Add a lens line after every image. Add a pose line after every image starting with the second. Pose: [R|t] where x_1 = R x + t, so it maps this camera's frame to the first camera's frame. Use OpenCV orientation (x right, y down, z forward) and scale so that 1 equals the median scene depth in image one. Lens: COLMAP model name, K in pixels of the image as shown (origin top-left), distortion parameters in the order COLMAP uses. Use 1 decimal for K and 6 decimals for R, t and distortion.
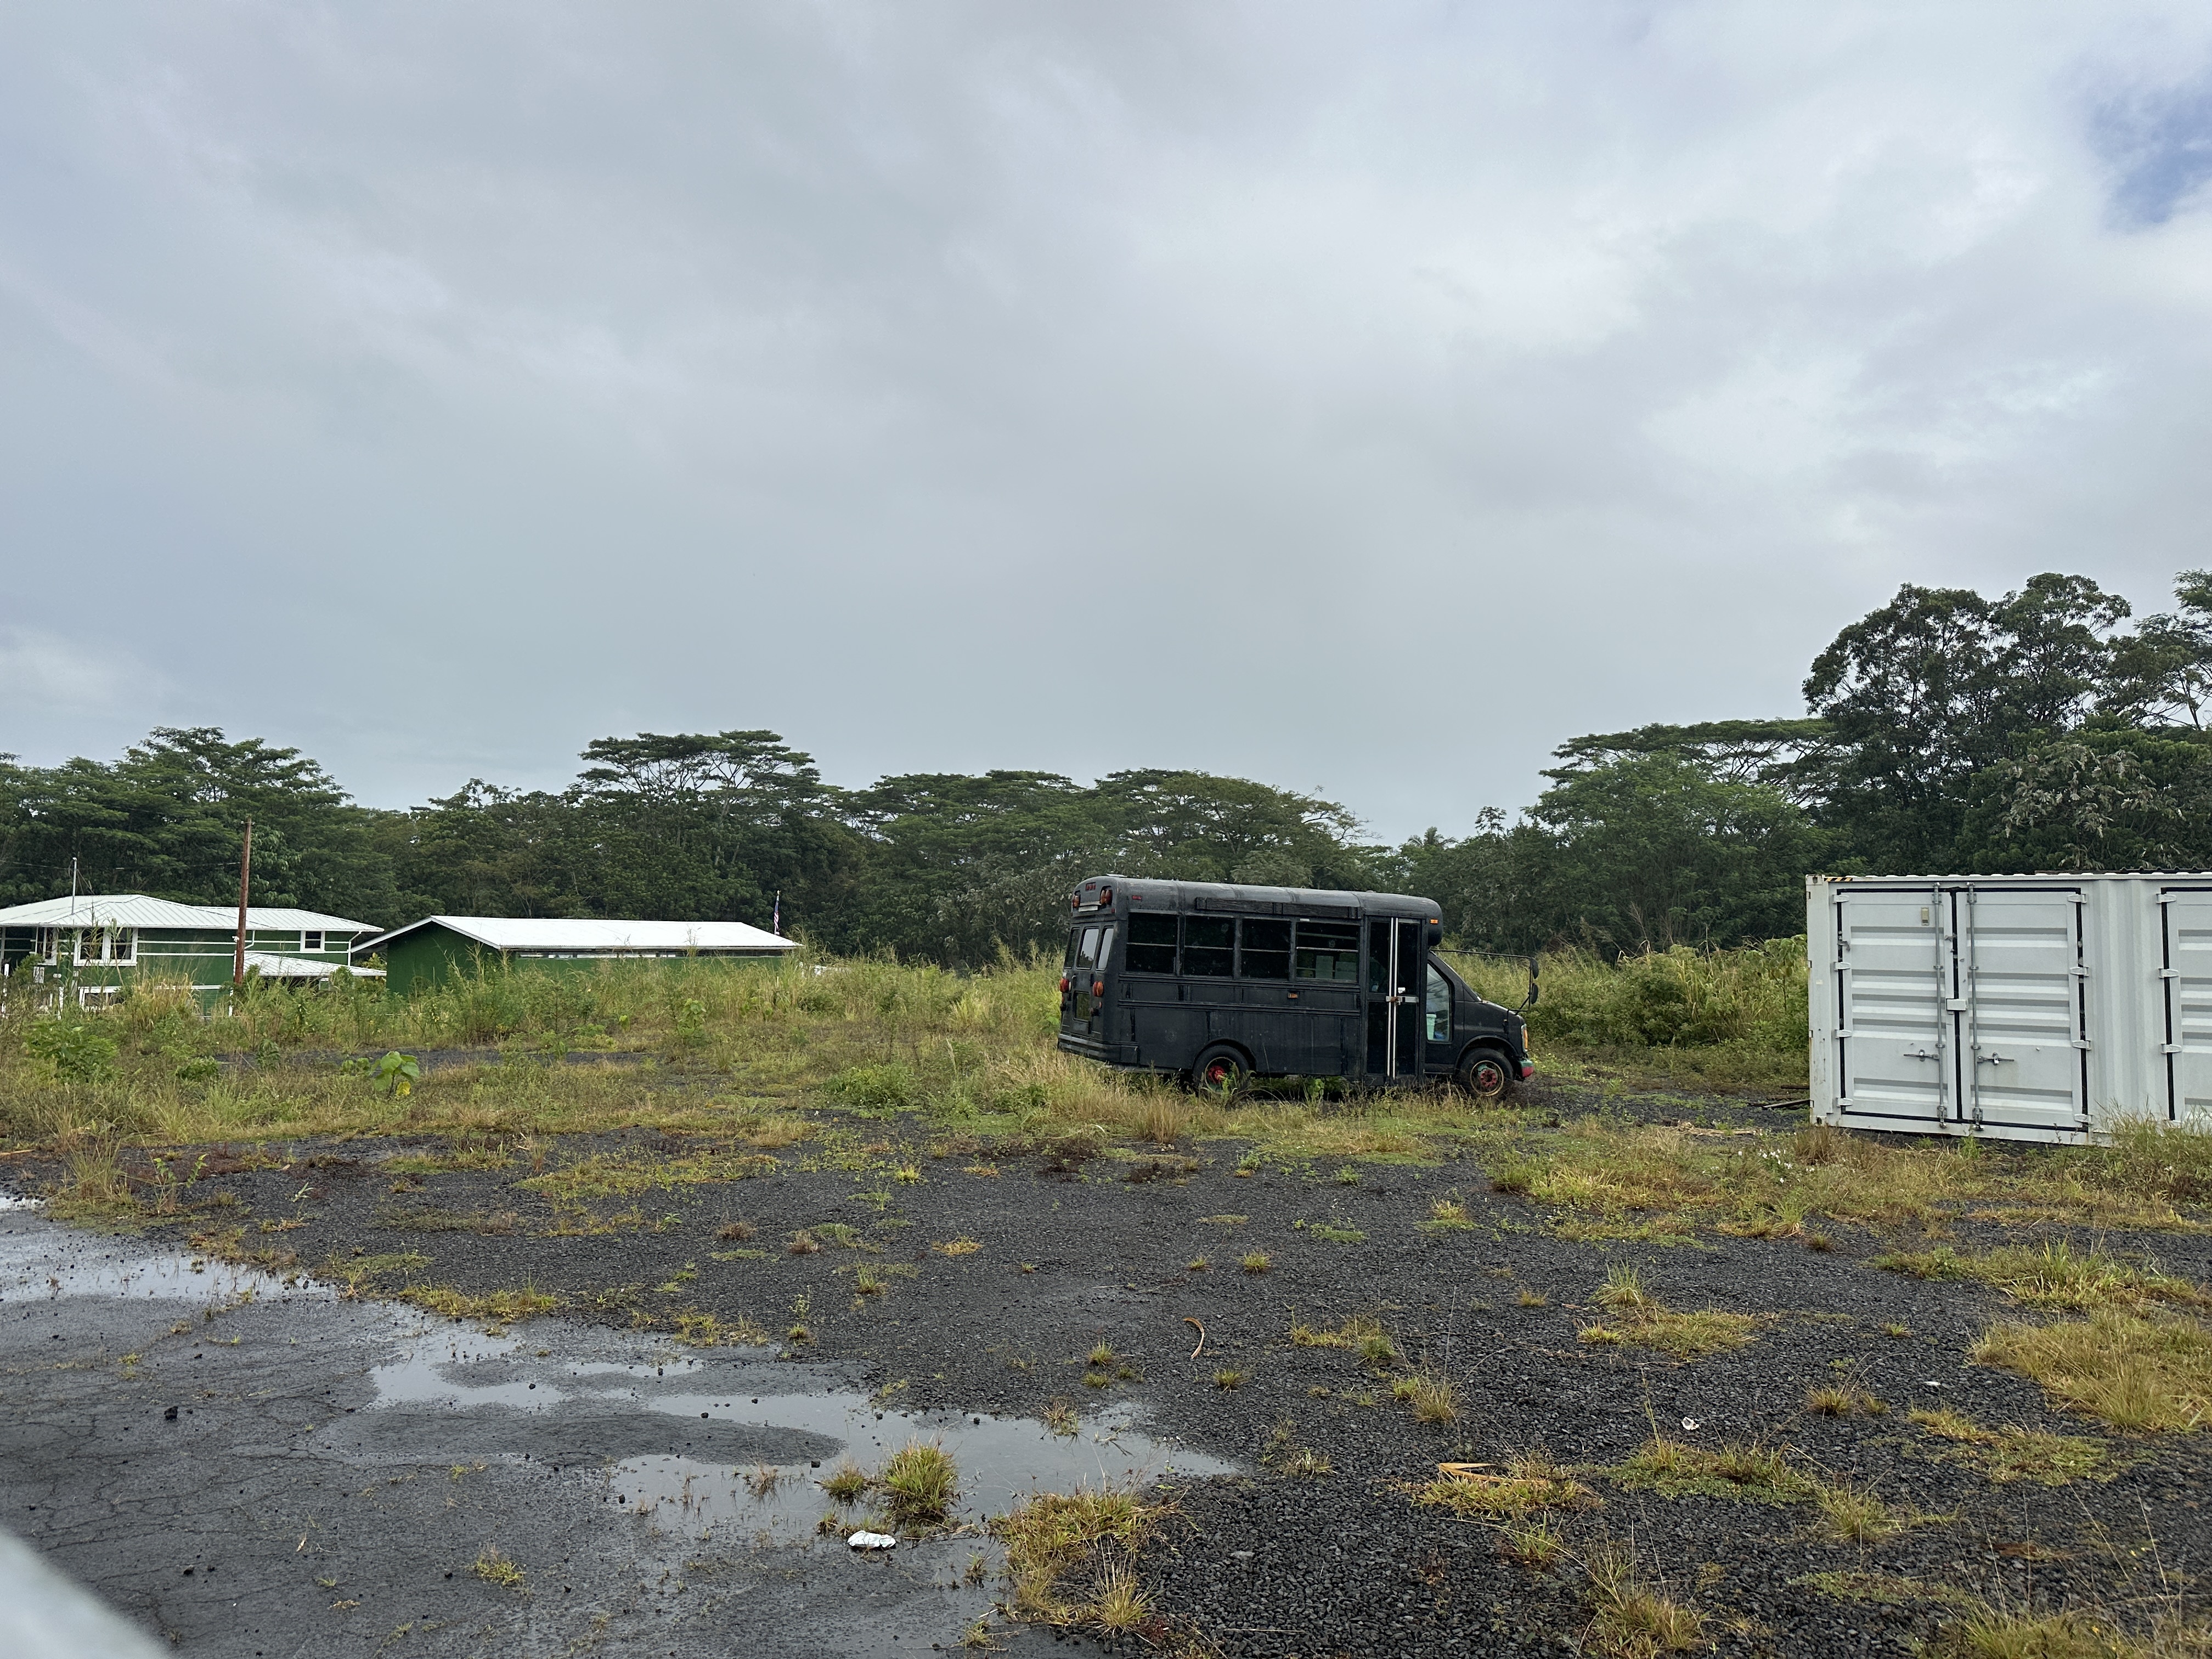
lens RADIAL K [[1507.8, 0, 1109.9], [0, 1507.8, 833.2], [0, 0, 1]] dist [0.029207, -0.040774]
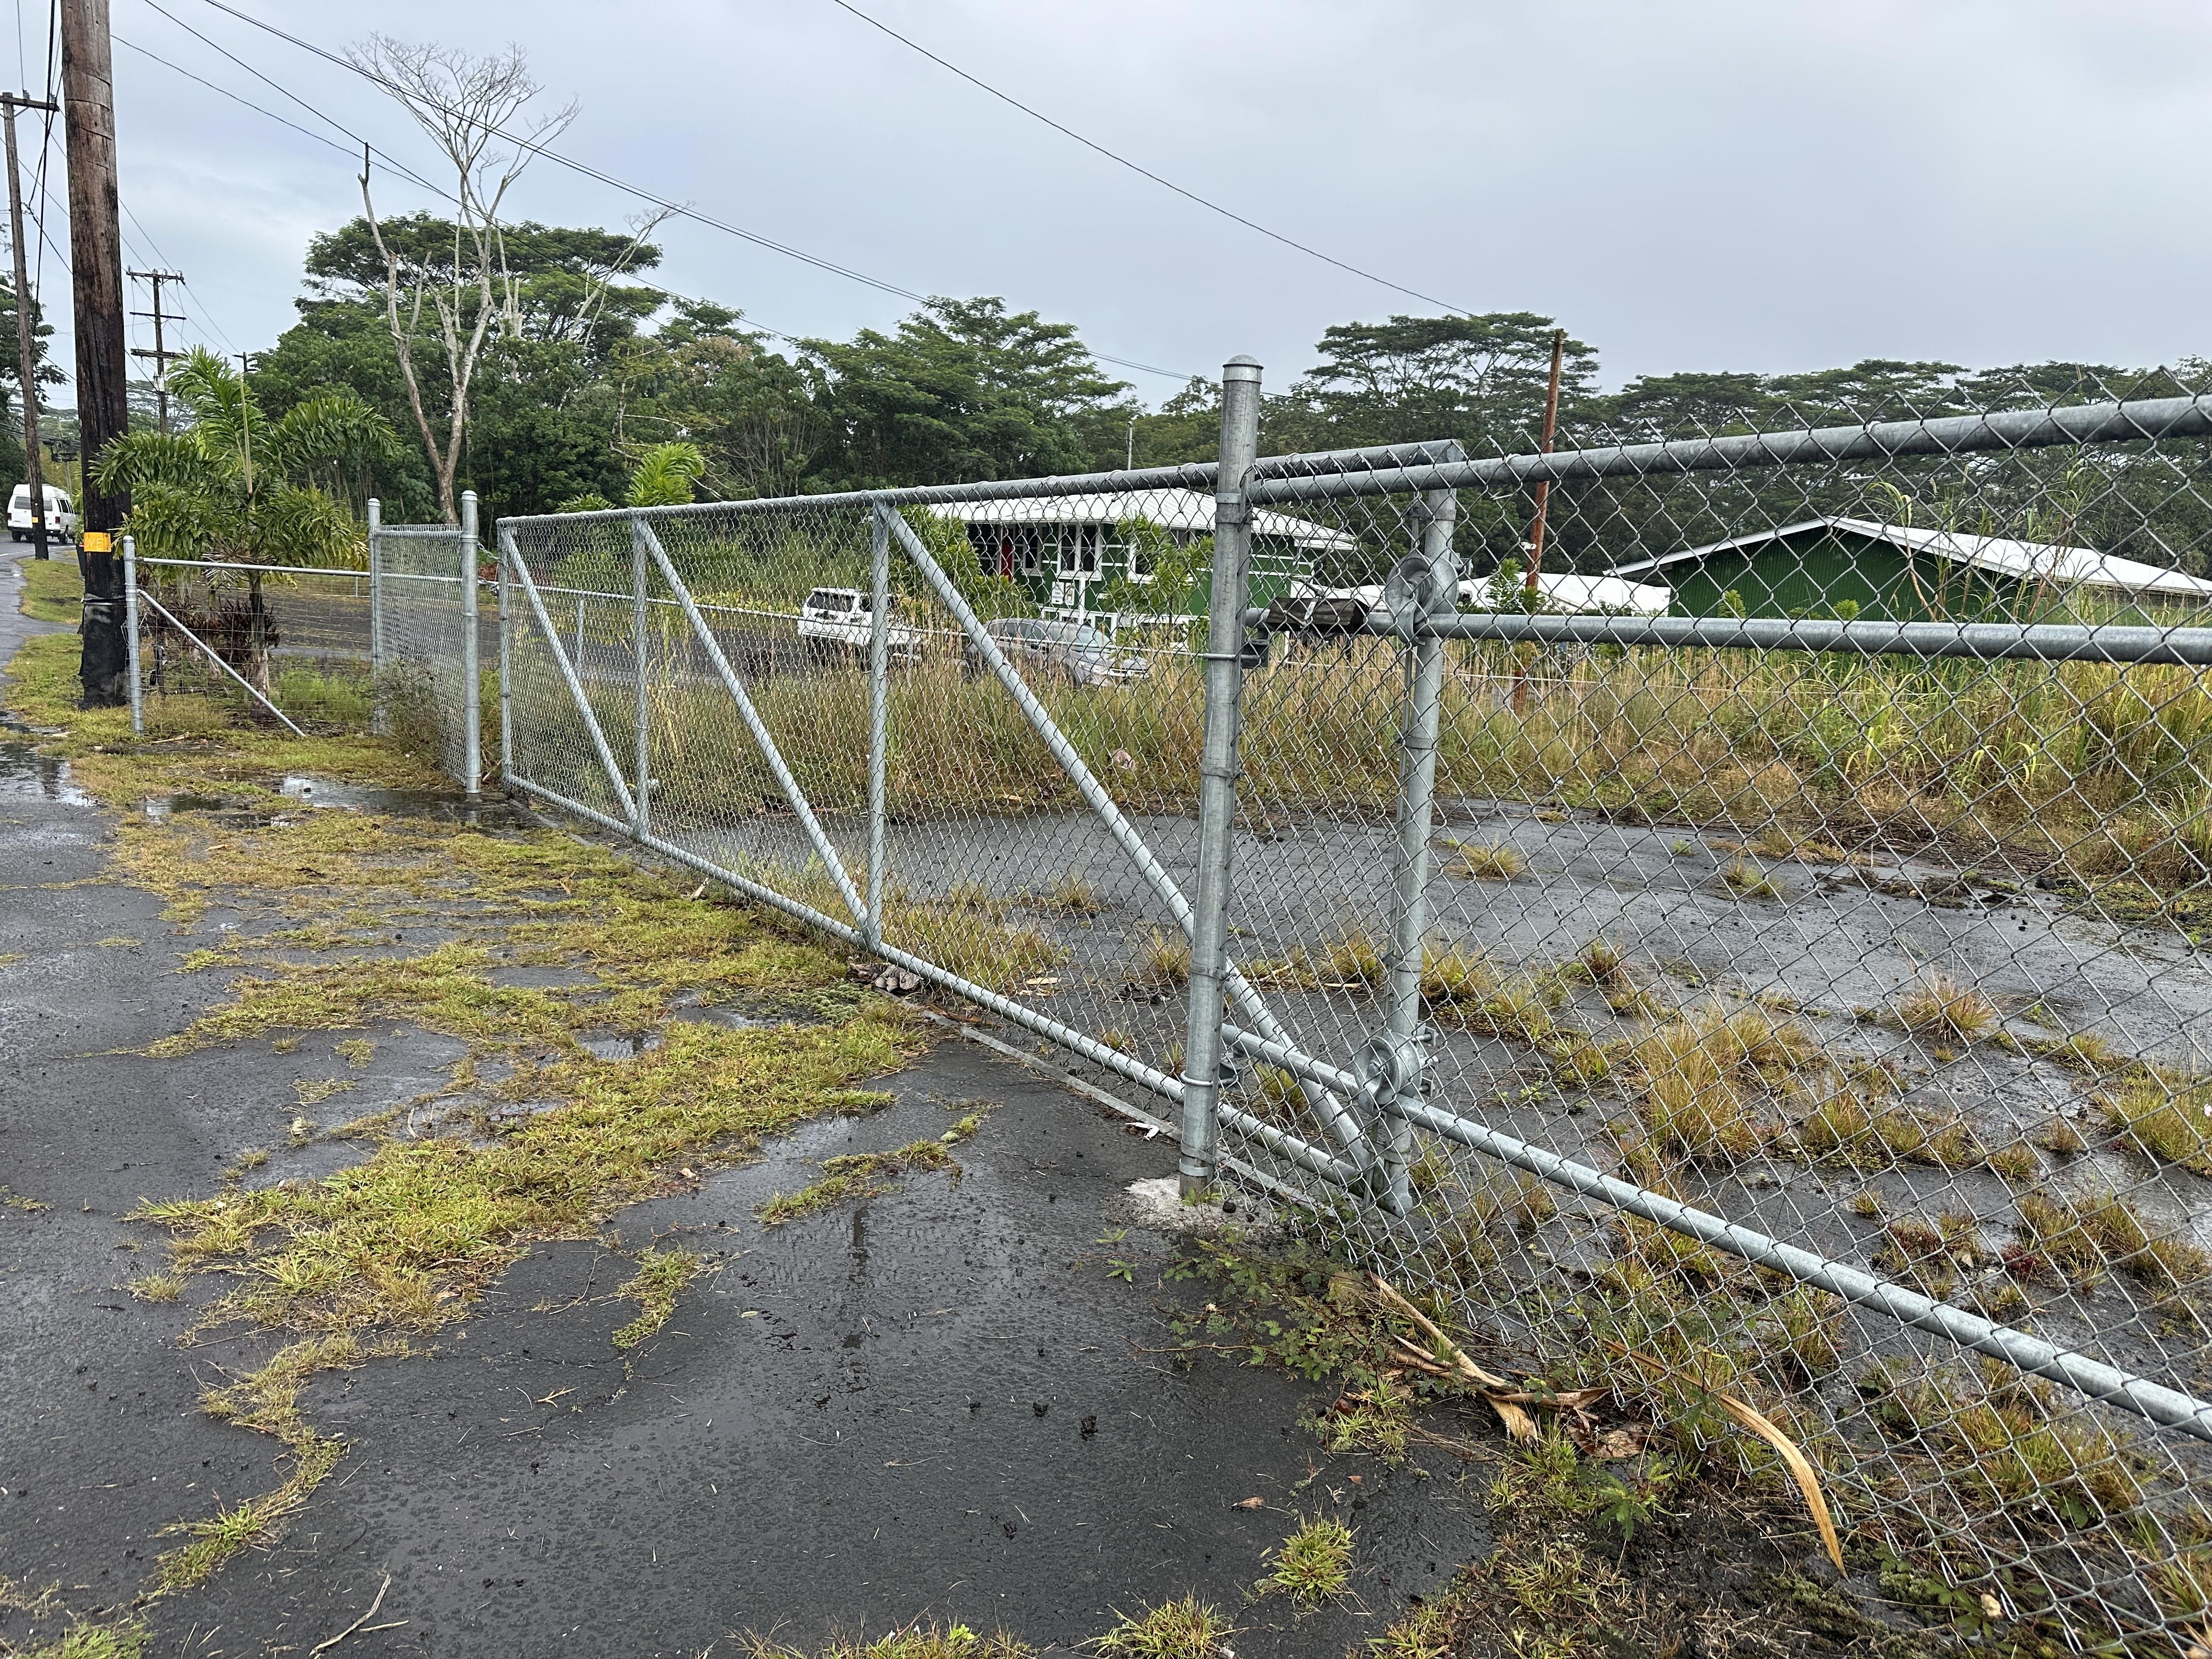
lens RADIAL K [[1507.8, 0, 1098.2], [0, 1507.8, 818.0], [0, 0, 1]] dist [0.029207, -0.040774]
pose [[0.952671, 0.087255, -0.291214, -0.211564], [-0.019490, 0.973485, 0.227919, 0.015307], [0.303379, -0.211455, 0.929111, 0.142801]]
